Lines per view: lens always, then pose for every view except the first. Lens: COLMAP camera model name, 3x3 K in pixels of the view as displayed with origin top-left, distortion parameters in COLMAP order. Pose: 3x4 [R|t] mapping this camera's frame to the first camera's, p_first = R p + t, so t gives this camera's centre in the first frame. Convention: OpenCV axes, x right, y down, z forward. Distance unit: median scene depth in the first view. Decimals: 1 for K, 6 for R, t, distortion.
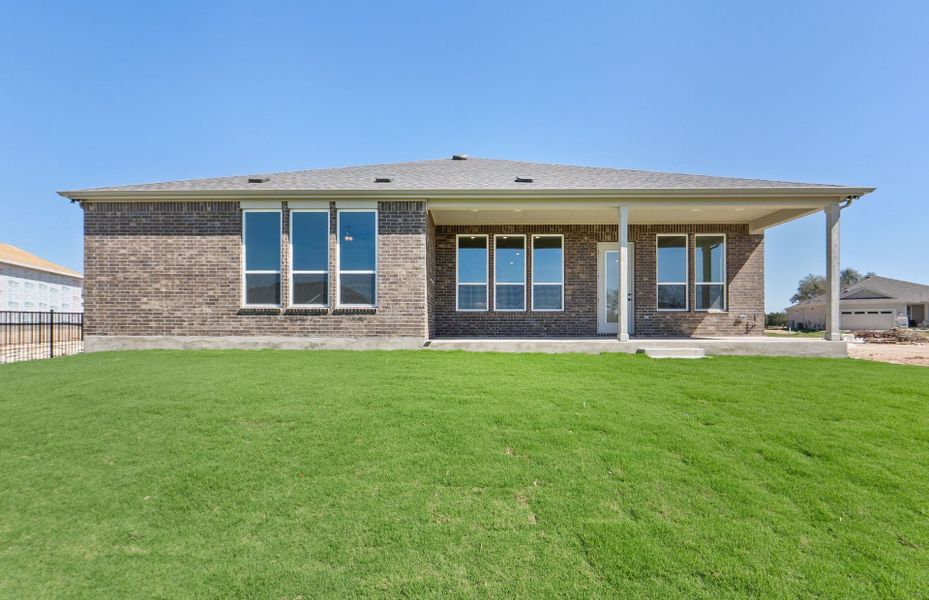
lens RADIAL K [[391.2, 0, 448.8], [0, 391.2, 323.1], [0, 0, 1]] dist [0.000294, -0.004854]
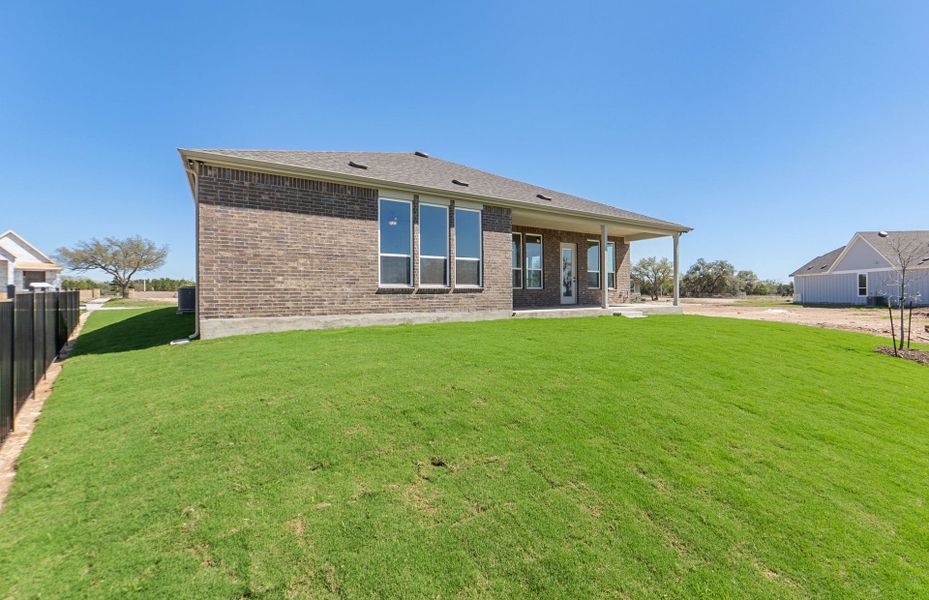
lens RADIAL K [[387.6, 0, 468.8], [0, 387.6, 292.6], [0, 0, 1]] dist [-0.002722, -0.004920]
pose [[0.835486, -0.006671, 0.549472, -0.912830], [0.013856, 0.999864, -0.008929, -0.011562], [-0.549337, 0.015074, 0.835465, -0.035019]]
